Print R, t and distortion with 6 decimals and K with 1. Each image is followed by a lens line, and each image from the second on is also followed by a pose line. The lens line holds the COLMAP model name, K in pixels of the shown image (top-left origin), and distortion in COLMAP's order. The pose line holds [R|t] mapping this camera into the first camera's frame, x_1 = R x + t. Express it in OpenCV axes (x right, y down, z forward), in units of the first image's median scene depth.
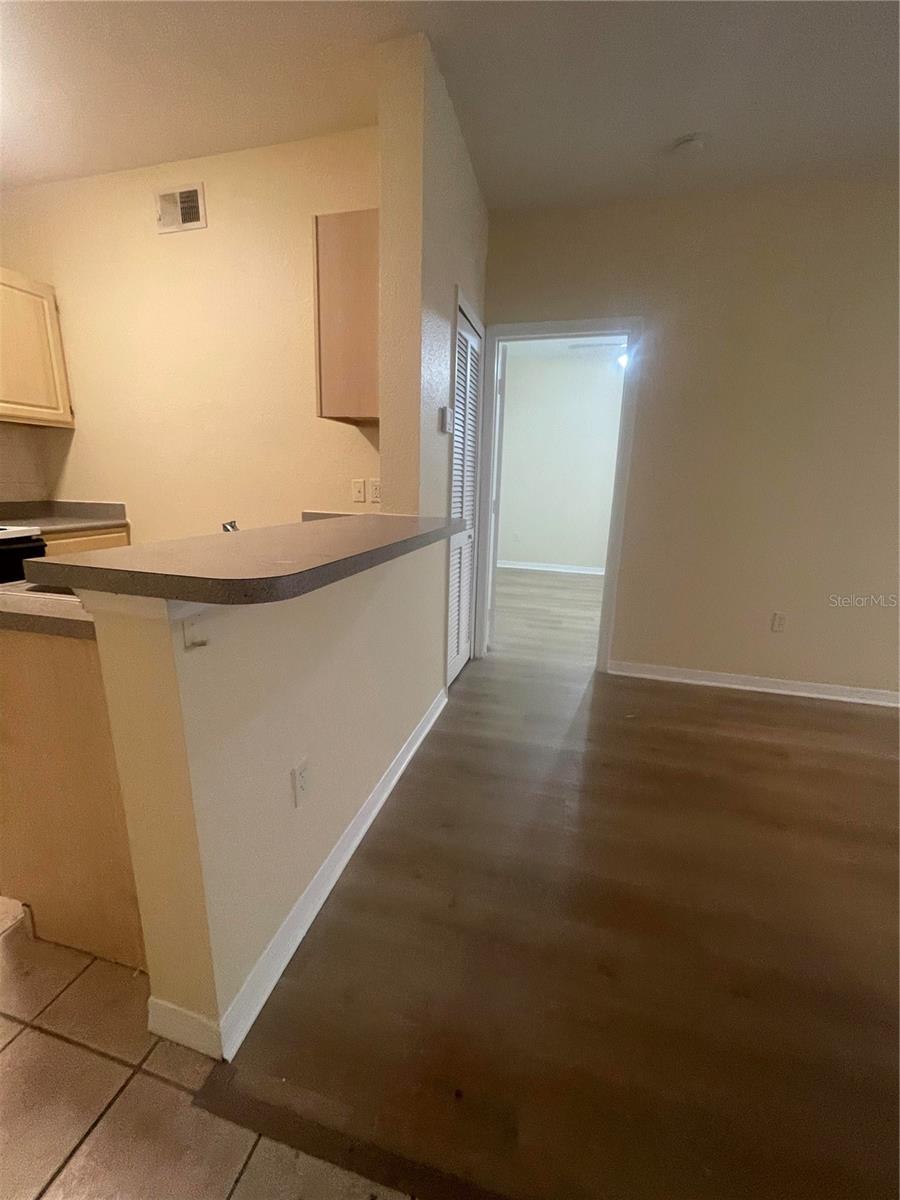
lens RADIAL K [[485.0, 0, 451.9], [0, 485.0, 592.9], [0, 0, 1]] dist [-0.003239, 0.001680]
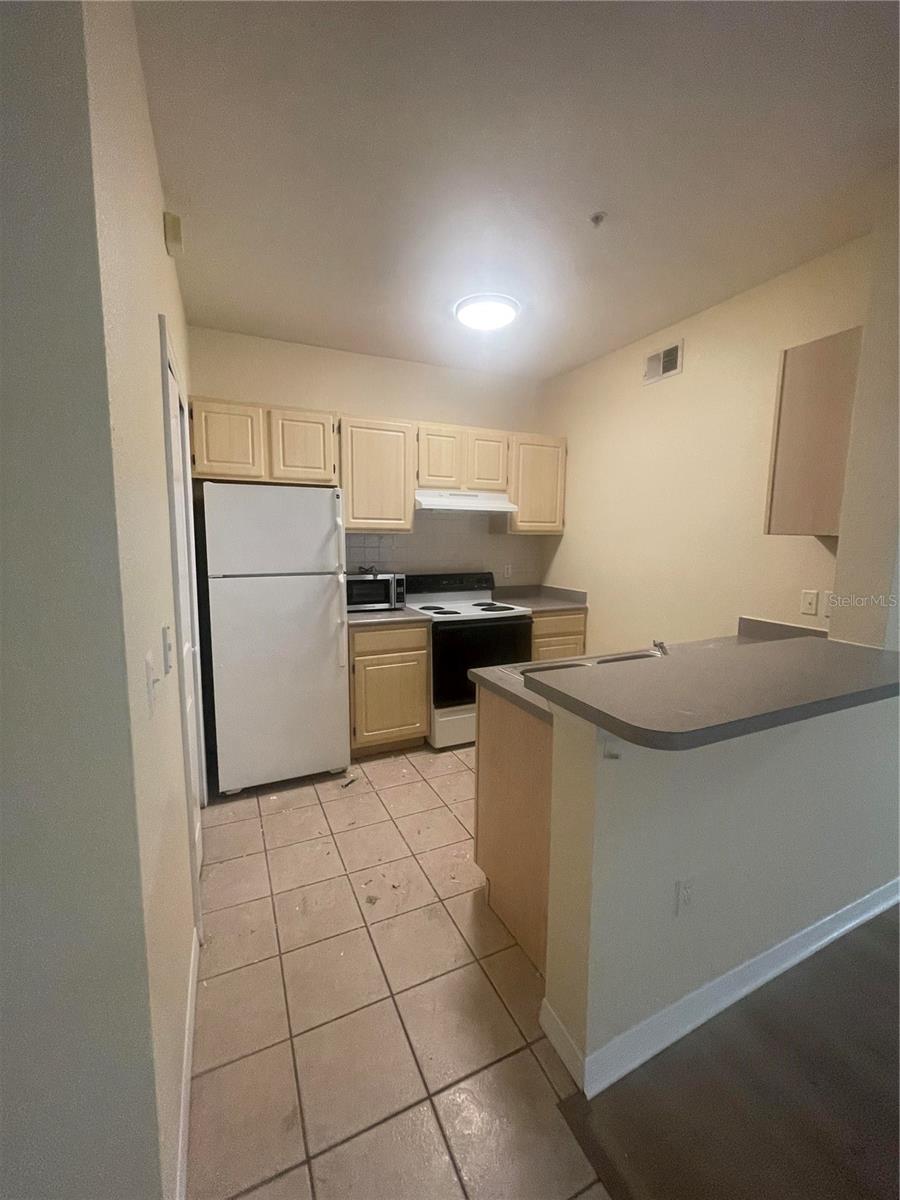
lens RADIAL K [[485.0, 0, 448.0], [0, 485.0, 597.4], [0, 0, 1]] dist [-0.003239, 0.001680]
pose [[0.644973, 0.074576, -0.760558, 0.065212], [-0.164028, 0.985541, -0.042463, -0.072079], [0.746394, 0.152140, 0.647880, -0.107521]]
